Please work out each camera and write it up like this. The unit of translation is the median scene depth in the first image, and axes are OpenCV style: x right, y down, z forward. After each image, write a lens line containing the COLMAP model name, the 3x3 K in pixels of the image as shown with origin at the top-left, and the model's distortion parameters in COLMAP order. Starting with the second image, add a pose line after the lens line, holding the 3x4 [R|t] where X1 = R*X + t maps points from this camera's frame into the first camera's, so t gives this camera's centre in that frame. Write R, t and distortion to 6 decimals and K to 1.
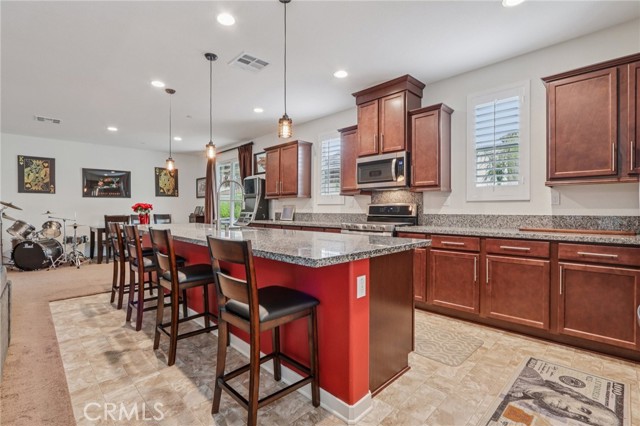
lens RADIAL K [[297.4, 0, 321.0], [0, 297.4, 214.2], [0, 0, 1]] dist [-0.011690, 0.000655]
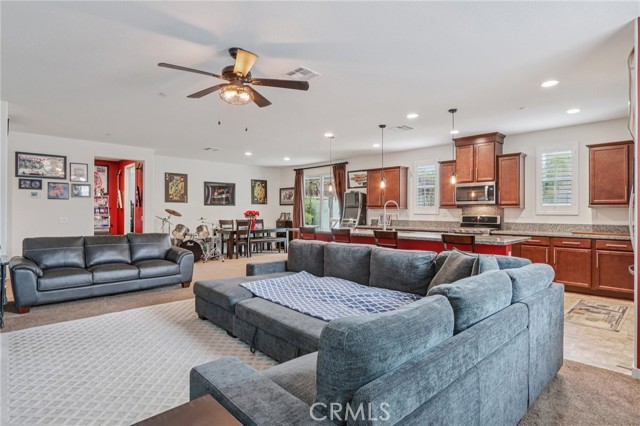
lens RADIAL K [[337.0, 0, 320.6], [0, 337.0, 212.8], [0, 0, 1]] dist [-0.012917, 0.002885]
pose [[0.999872, 0.006074, -0.014795, -0.399855], [-0.006266, 0.999896, -0.012989, -0.015509], [0.014715, 0.013081, 0.999806, -0.504186]]
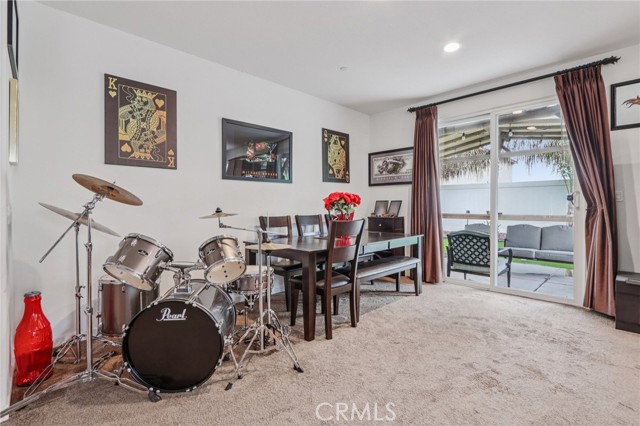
lens RADIAL K [[297.4, 0, 318.2], [0, 297.4, 209.7], [0, 0, 1]] dist [-0.011690, 0.000655]
pose [[0.999911, 0.002506, -0.013138, -0.847229], [-0.002601, 0.999970, -0.007233, -0.006959], [0.013119, 0.007266, 0.999888, 0.687418]]
